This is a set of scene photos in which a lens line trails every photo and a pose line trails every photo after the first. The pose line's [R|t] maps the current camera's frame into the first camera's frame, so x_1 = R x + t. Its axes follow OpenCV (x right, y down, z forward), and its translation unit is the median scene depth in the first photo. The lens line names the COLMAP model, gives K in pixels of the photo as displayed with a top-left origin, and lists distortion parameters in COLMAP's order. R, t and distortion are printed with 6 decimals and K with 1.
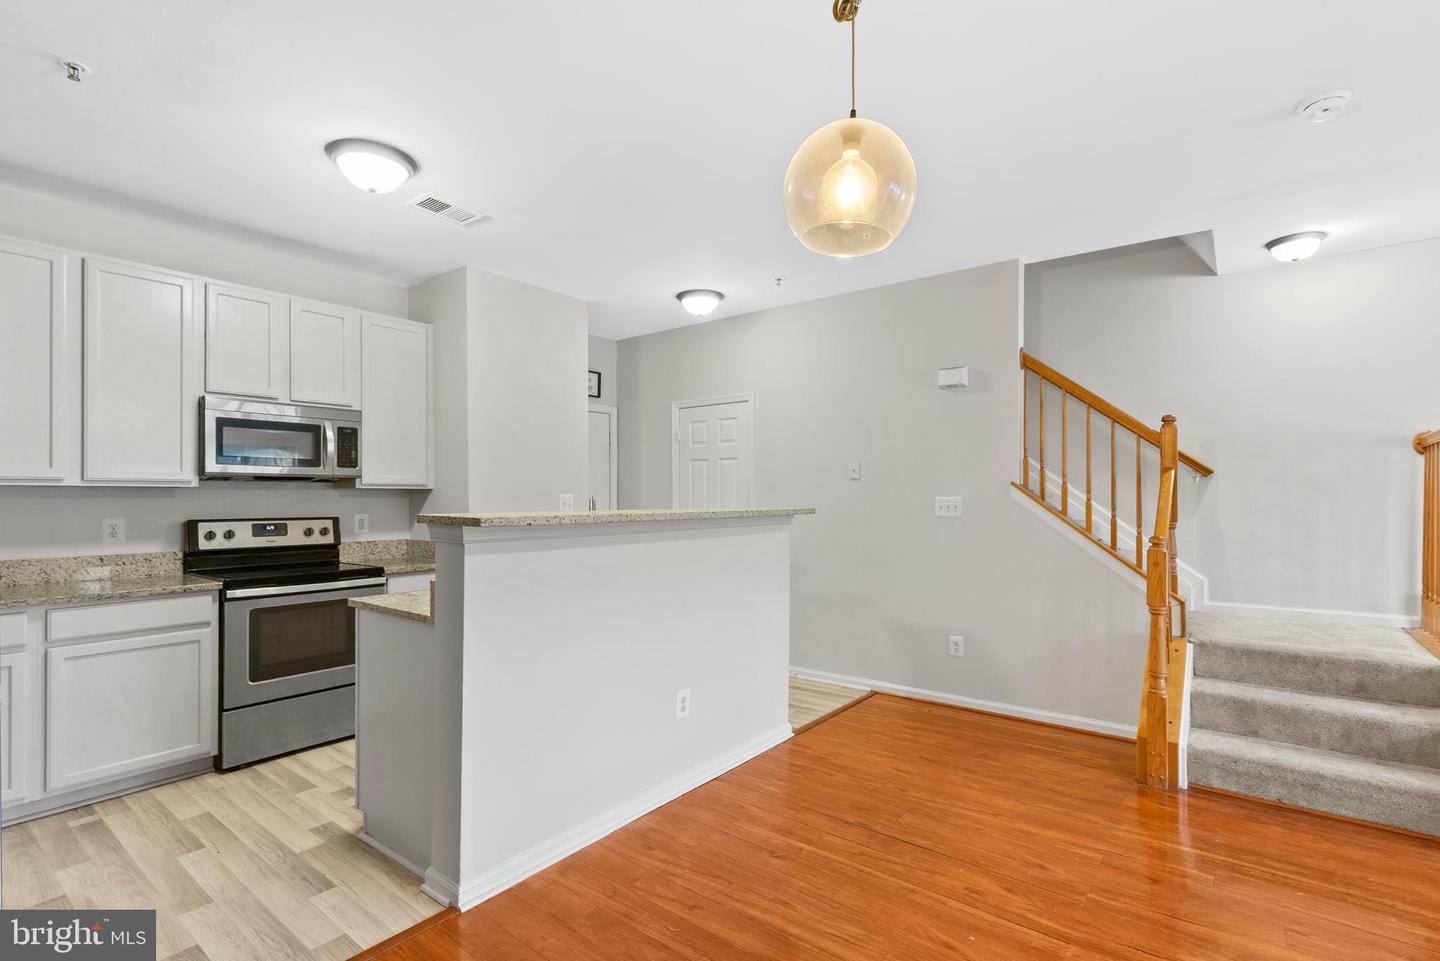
lens RADIAL K [[674.5, 0, 719.1], [0, 674.5, 488.5], [0, 0, 1]] dist [-0.003693, -0.000177]
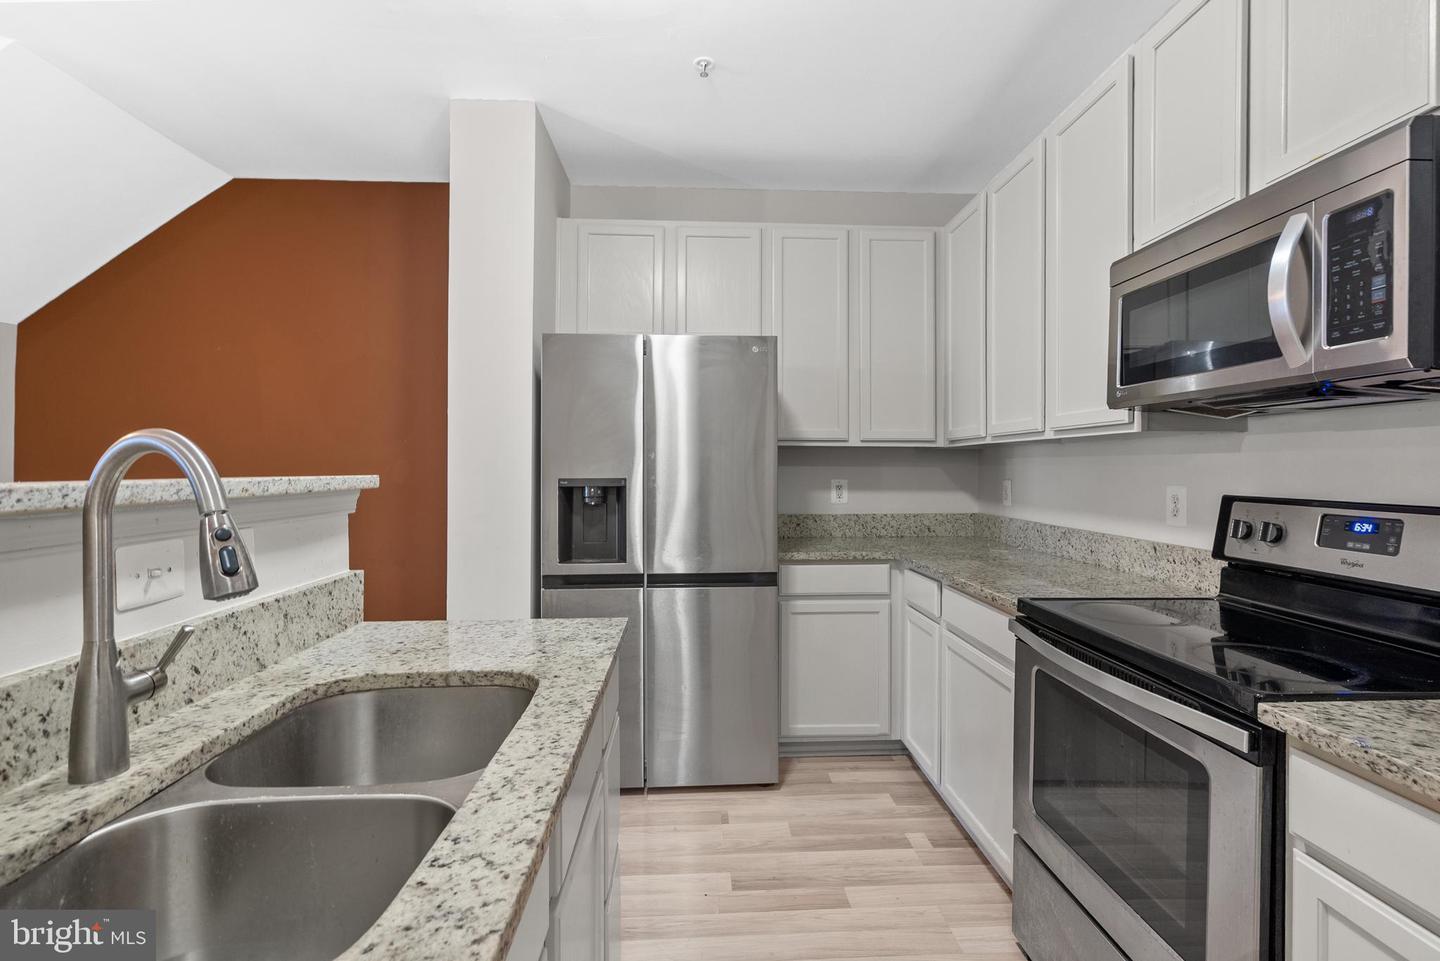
lens RADIAL K [[669.3, 0, 725.2], [0, 669.3, 462.6], [0, 0, 1]] dist [-0.001565, 0.000275]
pose [[-0.757087, -0.002380, -0.653309, -0.156402], [0.009359, 0.999851, -0.014489, 0.024183], [0.653247, -0.017084, -0.756953, 1.067183]]
